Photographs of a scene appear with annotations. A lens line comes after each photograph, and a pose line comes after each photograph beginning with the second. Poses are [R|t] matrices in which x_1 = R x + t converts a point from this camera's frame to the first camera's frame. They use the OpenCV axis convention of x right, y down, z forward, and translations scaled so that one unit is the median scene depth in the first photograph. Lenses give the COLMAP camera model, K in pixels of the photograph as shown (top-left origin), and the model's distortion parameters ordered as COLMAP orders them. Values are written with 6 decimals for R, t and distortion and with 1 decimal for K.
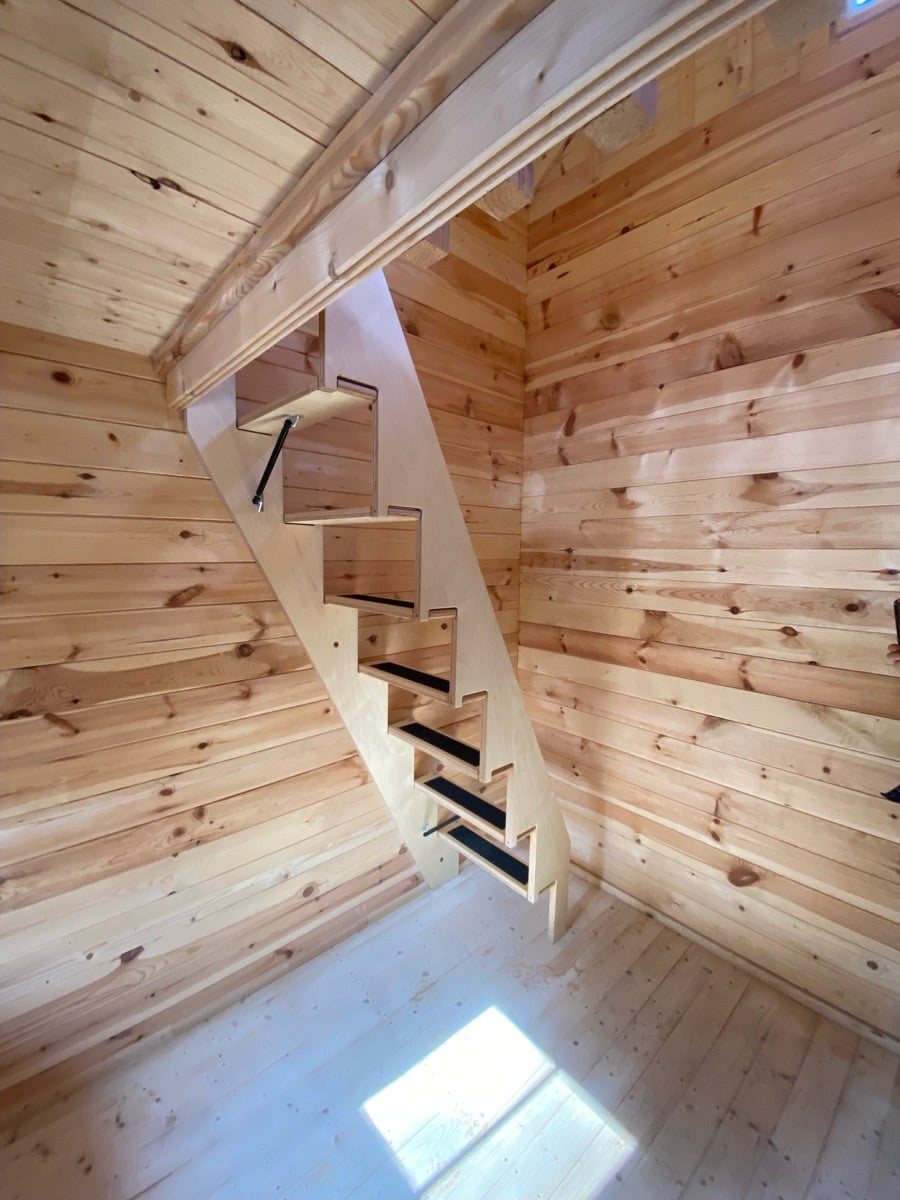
lens RADIAL K [[486.4, 0, 451.0], [0, 486.4, 596.4], [0, 0, 1]] dist [0.019552, -0.021450]
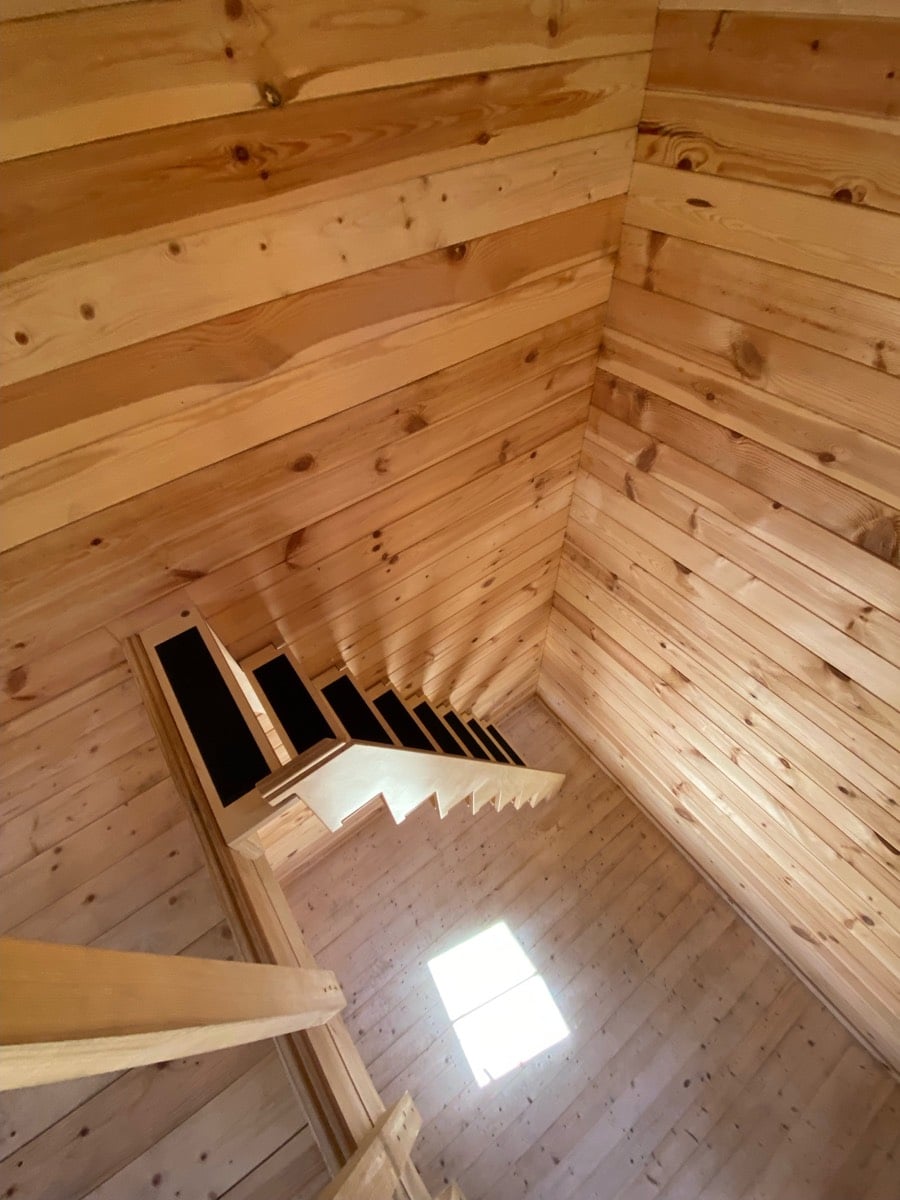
lens RADIAL K [[486.4, 0, 451.0], [0, 486.4, 596.4], [0, 0, 1]] dist [0.019552, -0.021450]
pose [[0.992862, 0.042849, -0.111305, 0.052691], [0.050523, 0.694260, 0.717949, -0.857177], [0.108038, -0.718448, 0.687139, 0.377131]]
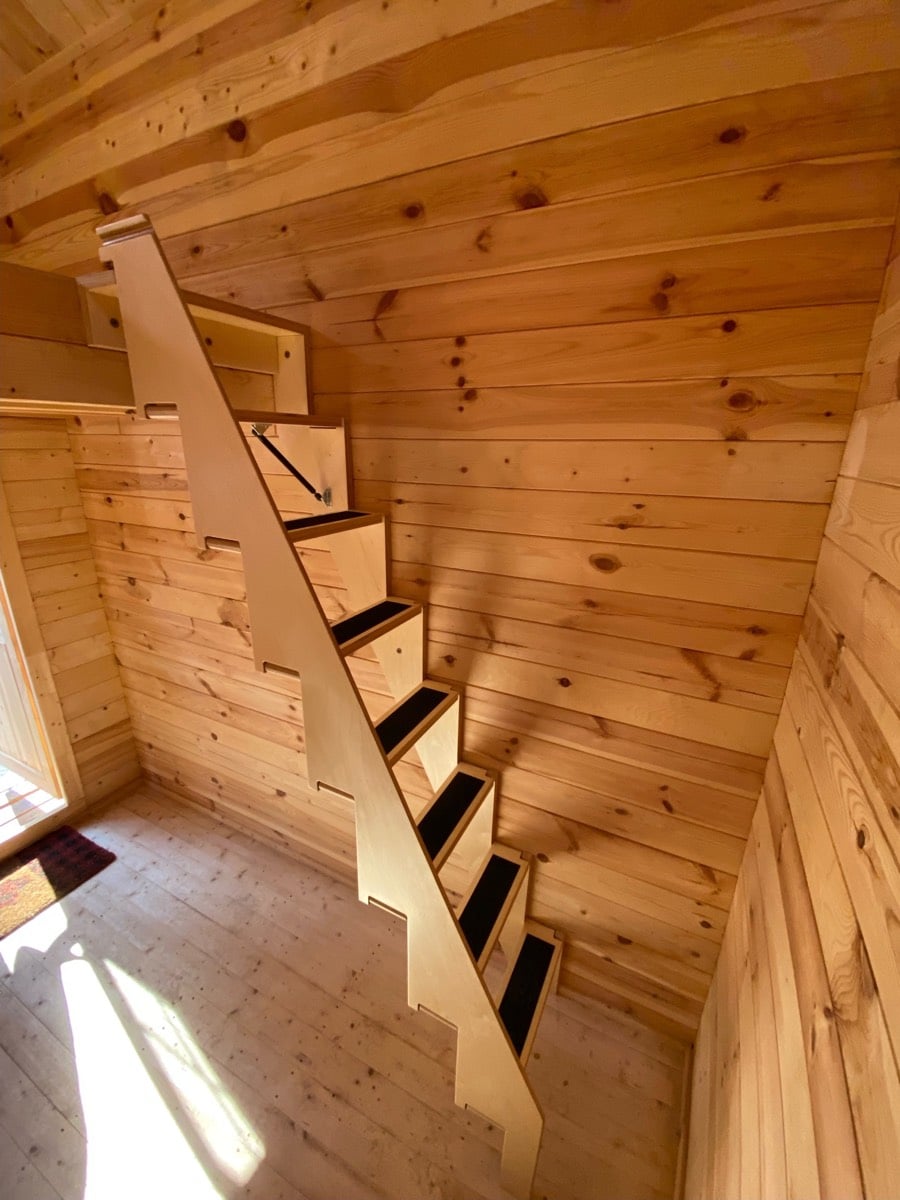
lens RADIAL K [[486.4, 0, 451.0], [0, 486.4, 596.4], [0, 0, 1]] dist [0.019552, -0.021450]
pose [[0.353592, 0.277450, -0.893305, 0.541286], [-0.100391, 0.960738, 0.258657, -0.227546], [0.929997, -0.001780, 0.367563, 0.689931]]
